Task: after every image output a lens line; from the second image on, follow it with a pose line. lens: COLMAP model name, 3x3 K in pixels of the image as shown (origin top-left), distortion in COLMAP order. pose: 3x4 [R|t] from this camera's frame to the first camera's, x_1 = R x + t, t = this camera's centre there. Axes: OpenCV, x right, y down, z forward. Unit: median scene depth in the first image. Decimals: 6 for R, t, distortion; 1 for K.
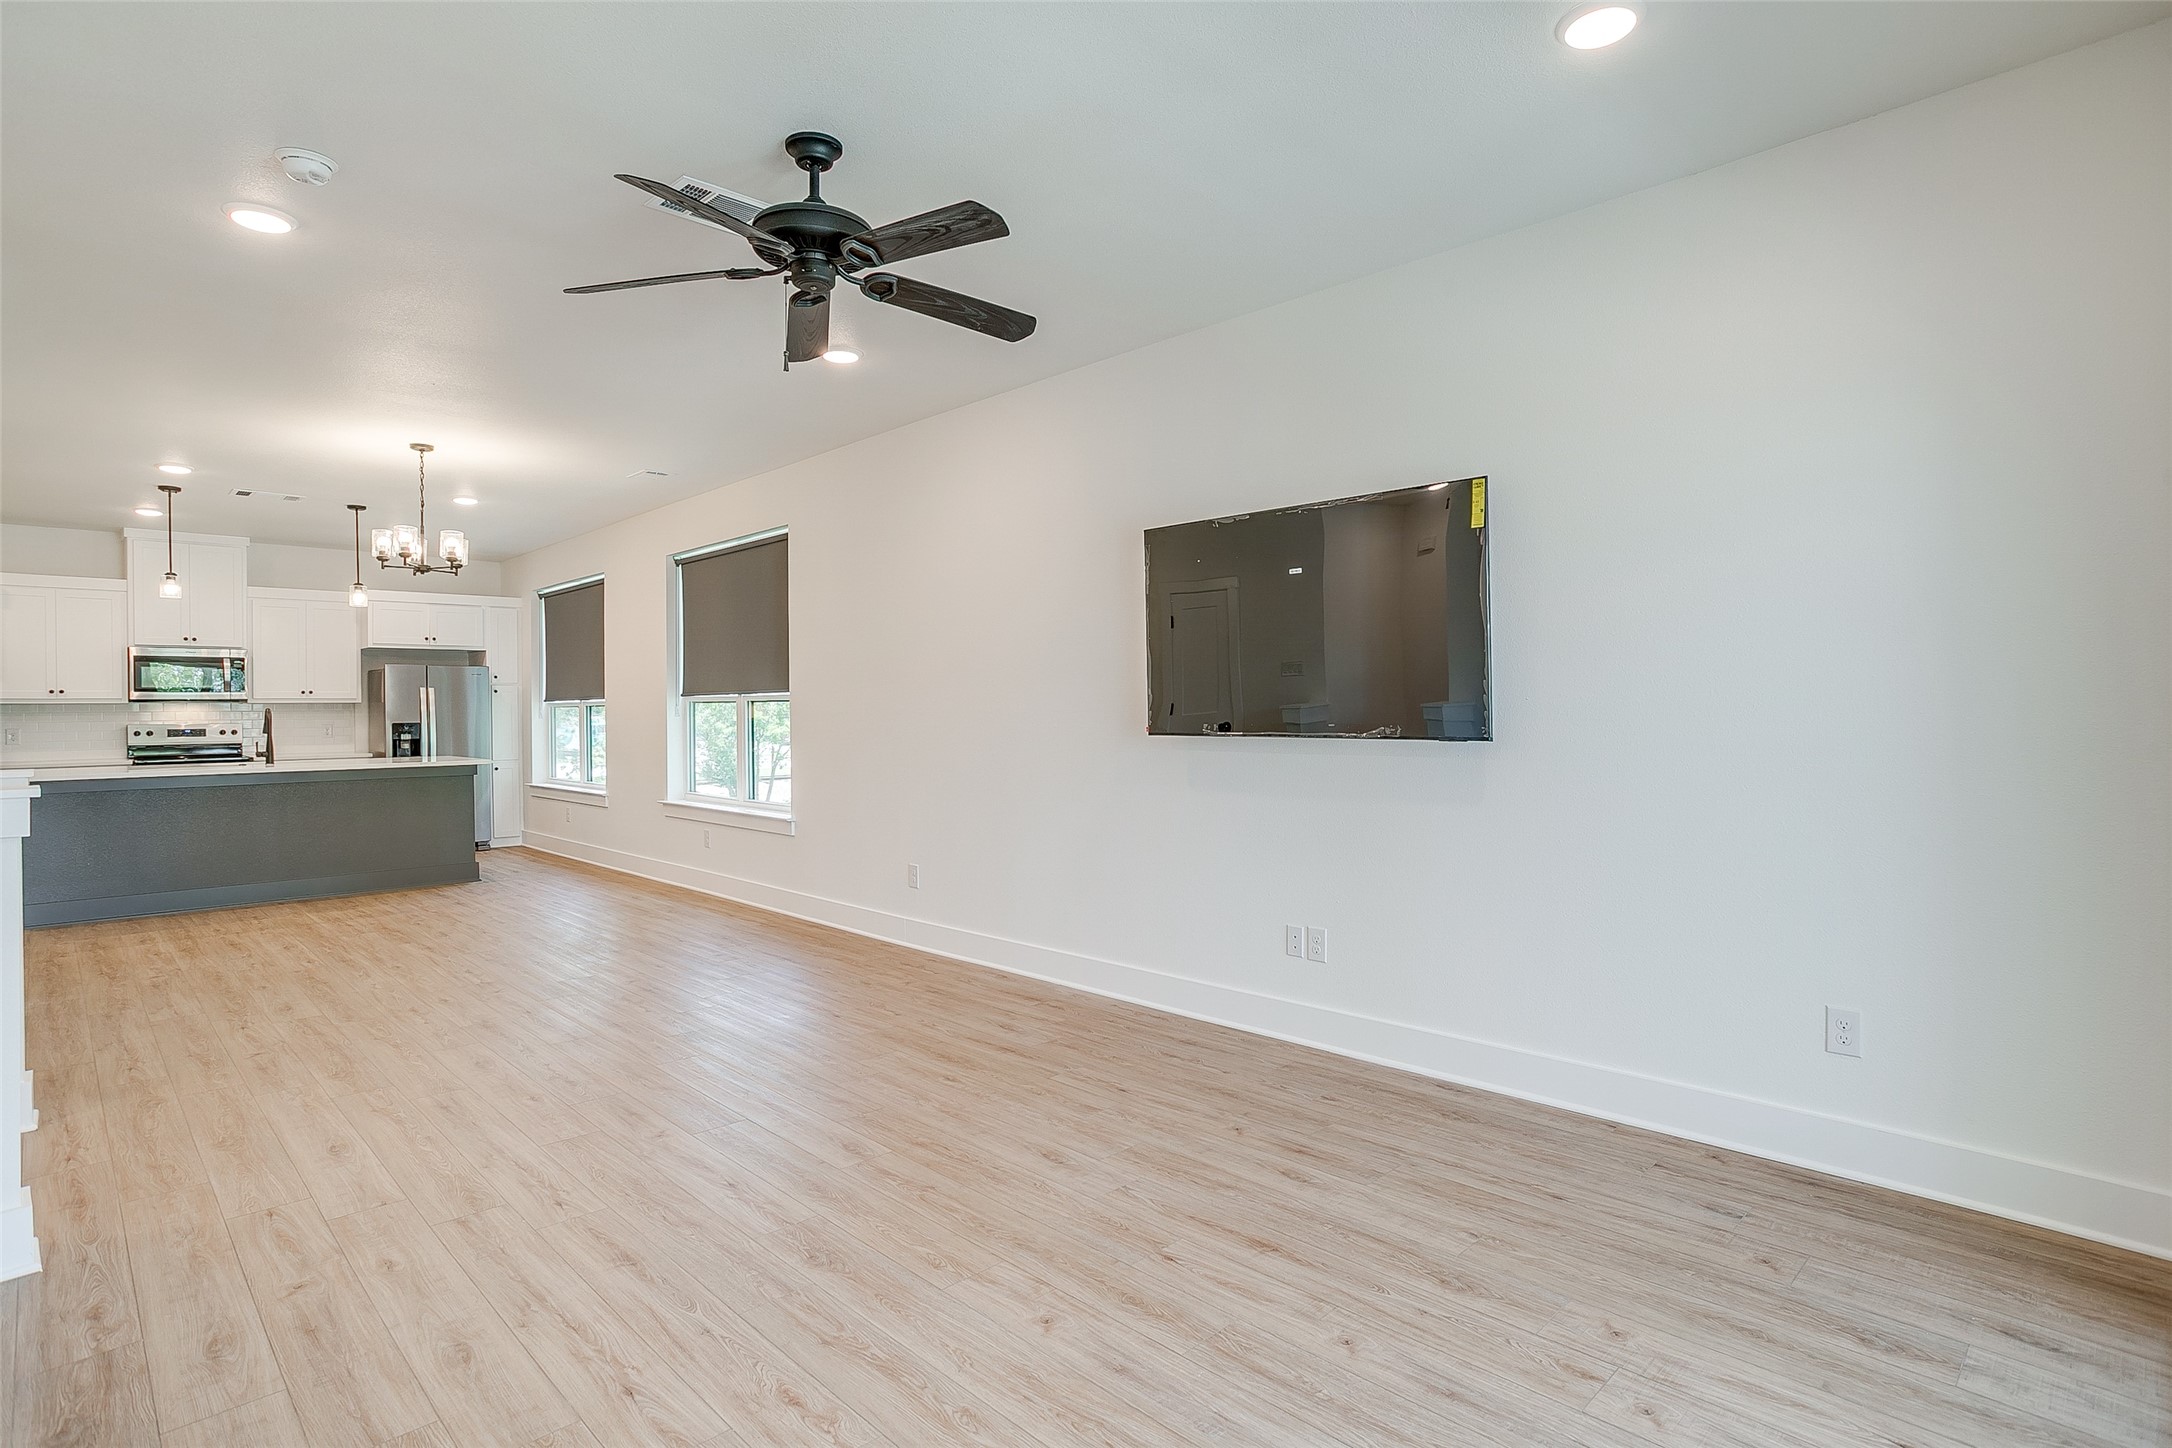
lens RADIAL K [[1107.8, 0, 1074.0], [0, 1107.8, 715.9], [0, 0, 1]] dist [-0.051442, 0.028354]
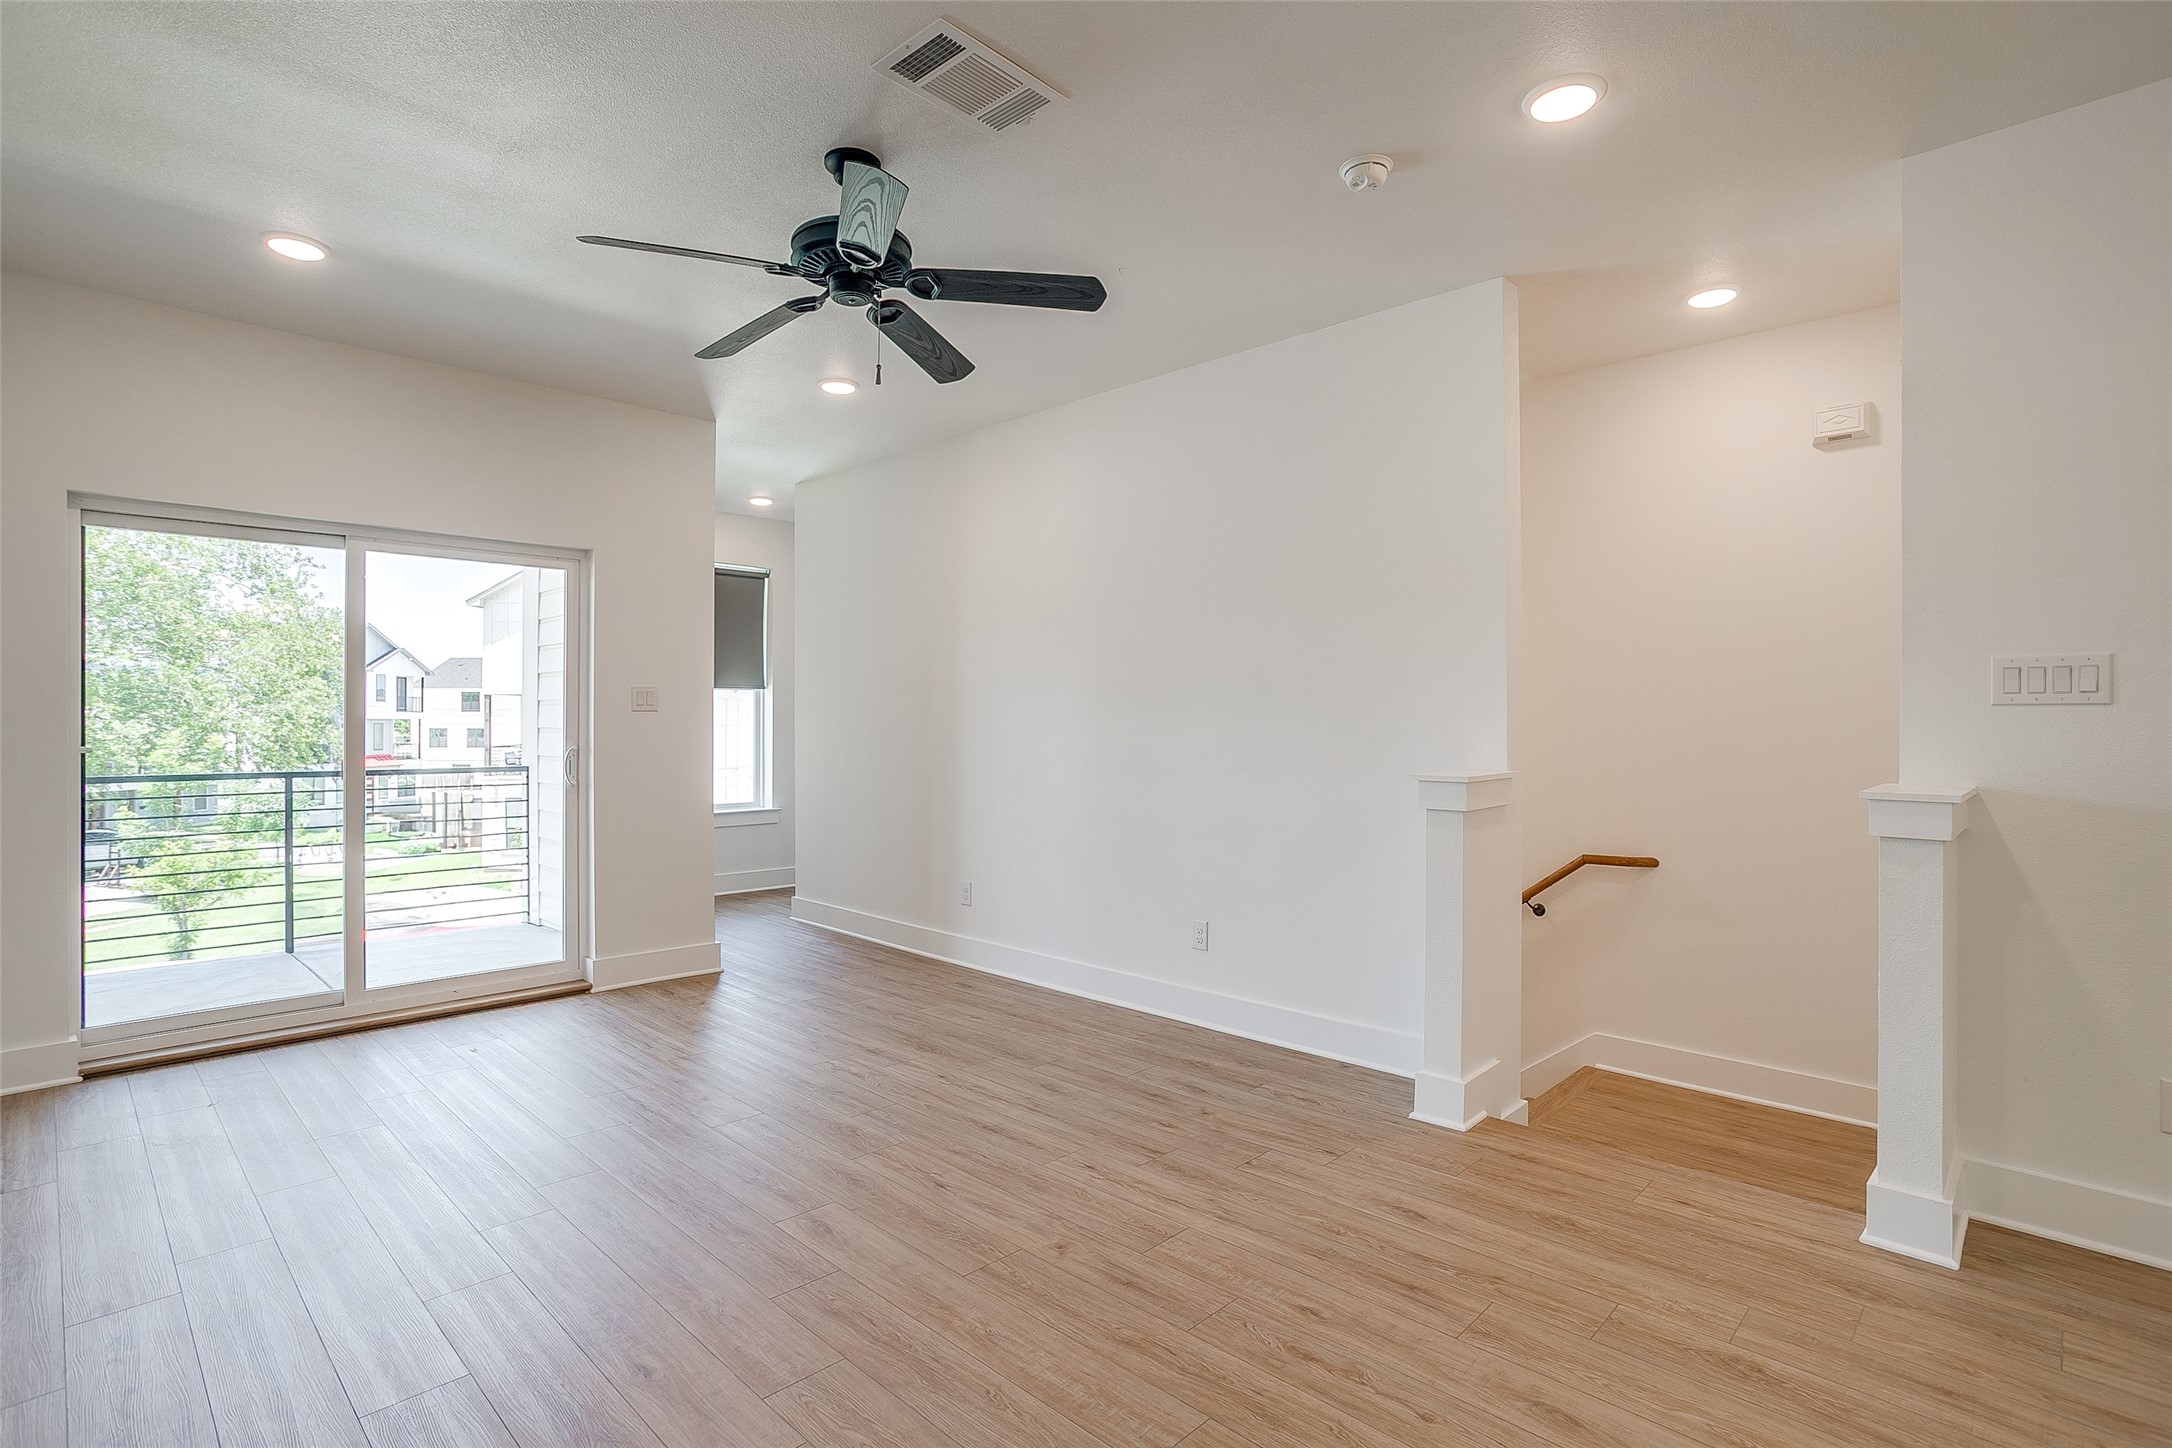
lens RADIAL K [[1043.8, 0, 1079.7], [0, 1043.8, 721.6], [0, 0, 1]] dist [-0.062922, 0.035220]
pose [[-0.999432, 0.007402, -0.032887, -0.139308], [0.007175, 0.999950, 0.007035, -0.003587], [0.032938, 0.006795, -0.999434, 0.660506]]
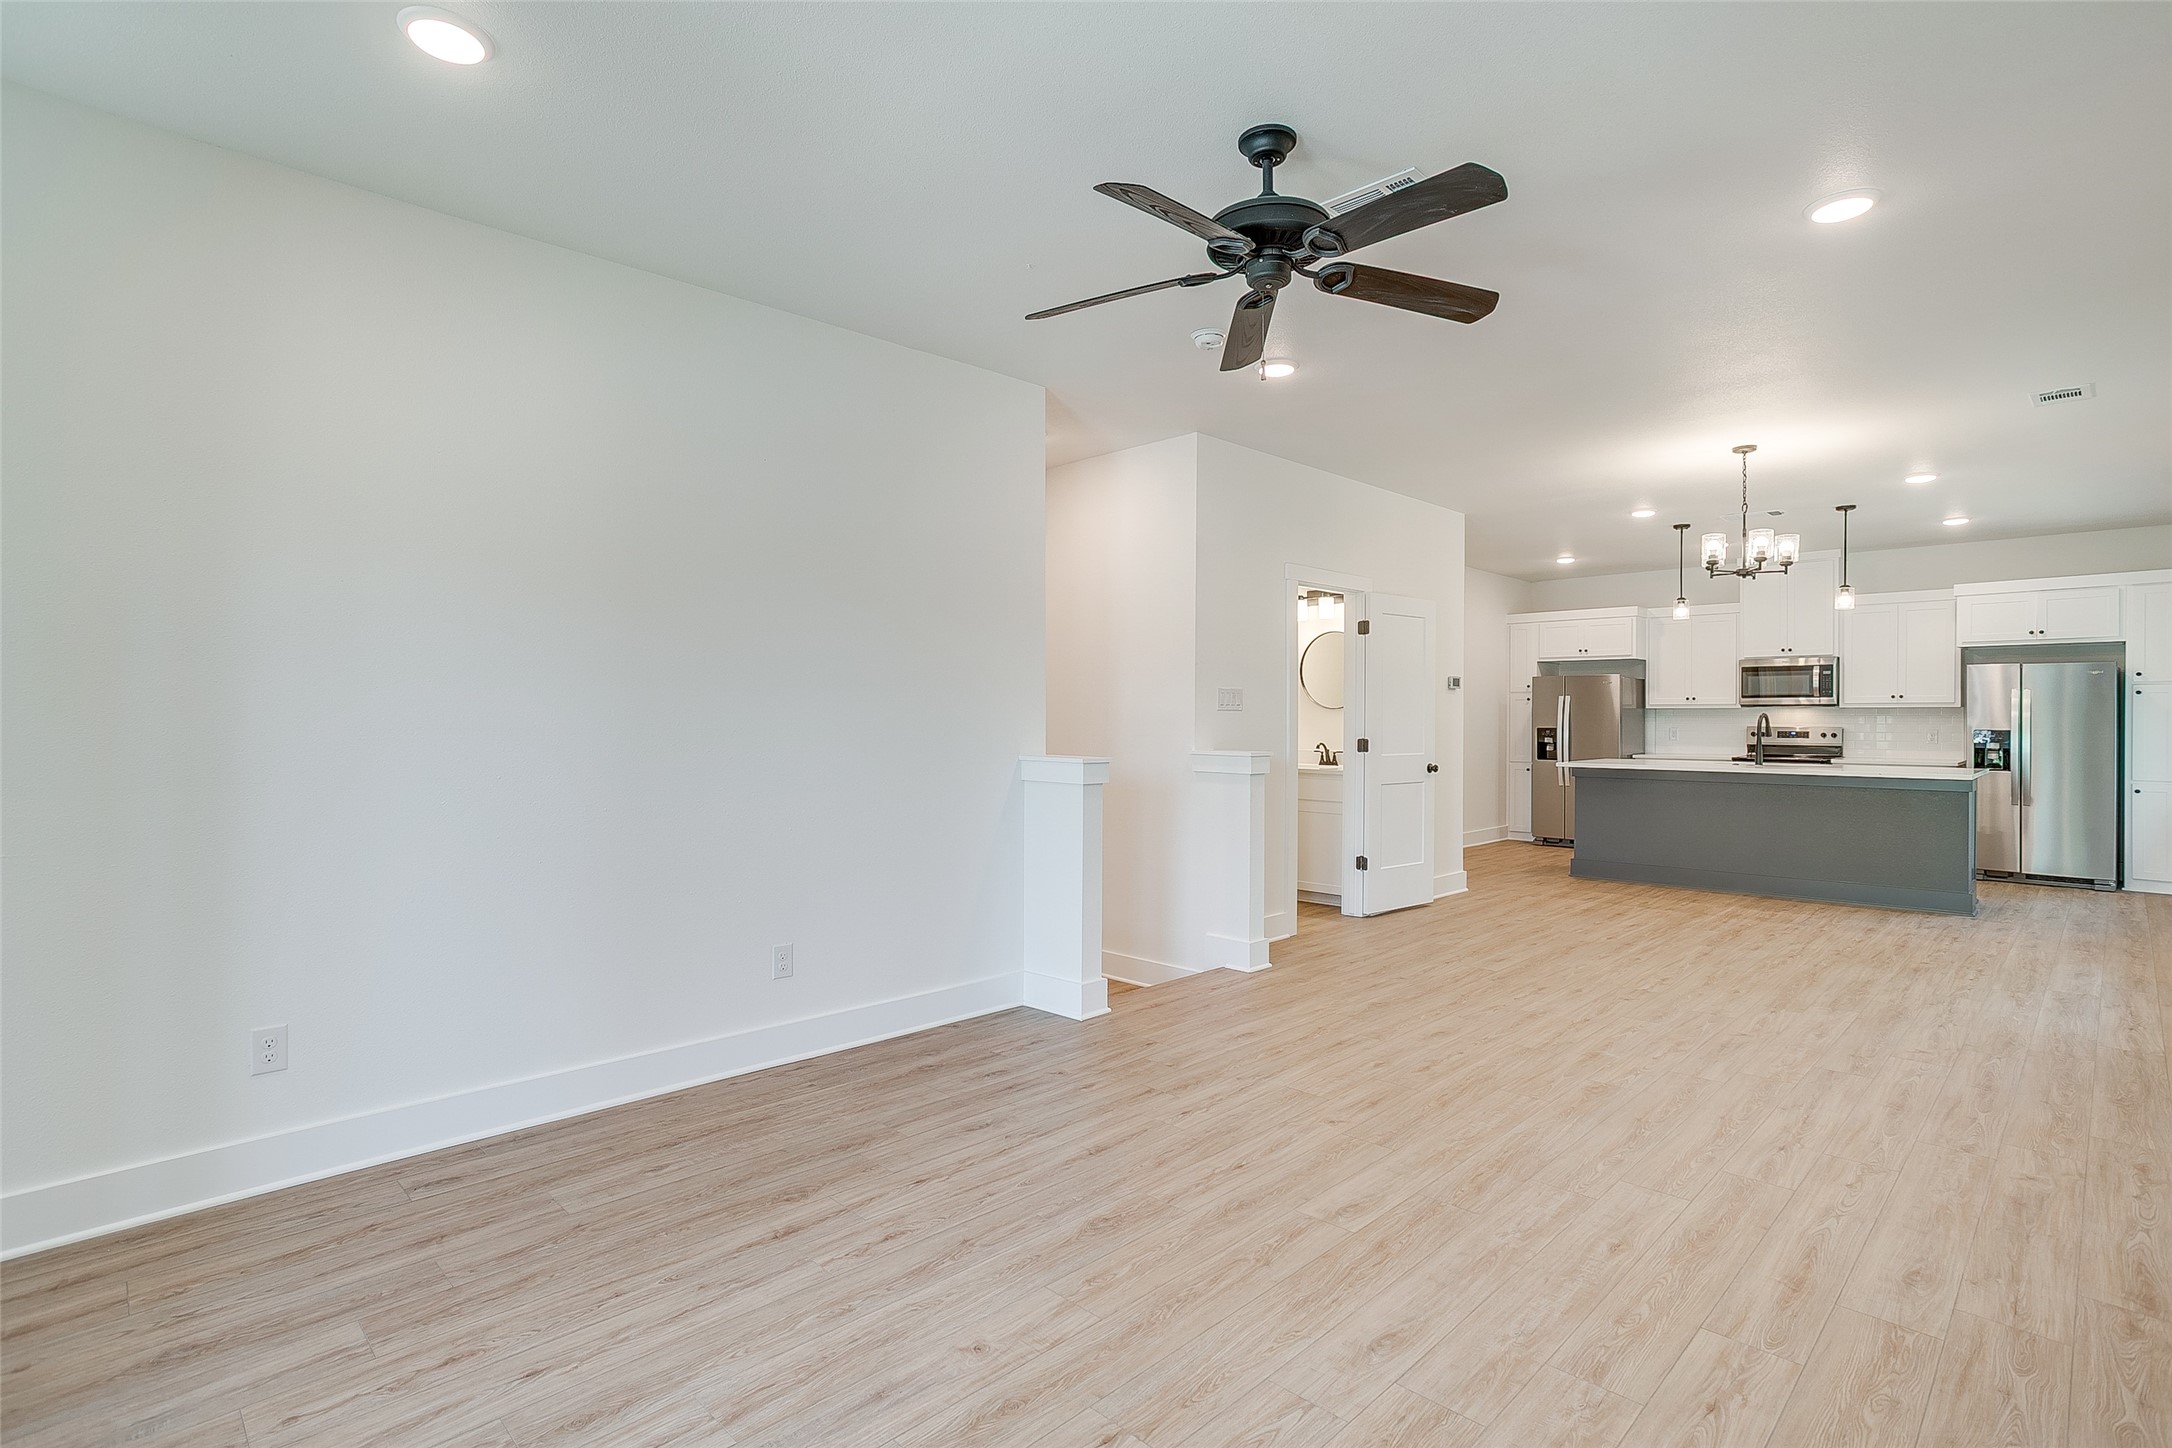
lens RADIAL K [[1043.8, 0, 1079.7], [0, 1043.8, 721.6], [0, 0, 1]] dist [-0.062922, 0.035220]
pose [[0.007085, 0.011967, -0.999903, 0.229237], [-0.007937, 0.999898, 0.011910, -0.004630], [0.999943, 0.007852, 0.007179, 0.280271]]
